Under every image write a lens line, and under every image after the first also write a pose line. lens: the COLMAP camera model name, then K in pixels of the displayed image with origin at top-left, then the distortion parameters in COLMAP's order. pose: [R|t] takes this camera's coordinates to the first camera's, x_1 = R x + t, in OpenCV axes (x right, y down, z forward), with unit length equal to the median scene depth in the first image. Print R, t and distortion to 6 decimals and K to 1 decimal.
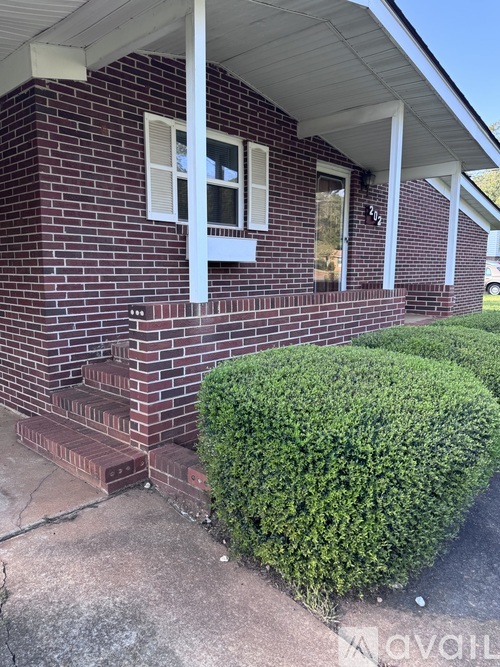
lens RADIAL K [[488.6, 0, 250.0], [0, 488.6, 333.5], [0, 0, 1]] dist [0.062050, -0.094628]
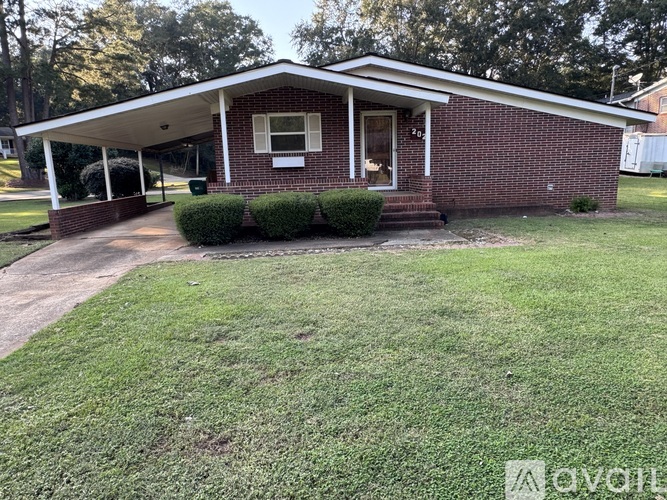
lens RADIAL K [[440.2, 0, 333.5], [0, 440.2, 250.0], [0, 0, 1]] dist [-0.002191, -0.000165]
pose [[0.734626, 0.096355, -0.671596, 1.510730], [-0.055136, 0.995069, 0.082454, 0.064472], [0.676229, -0.023543, 0.736316, -0.431677]]
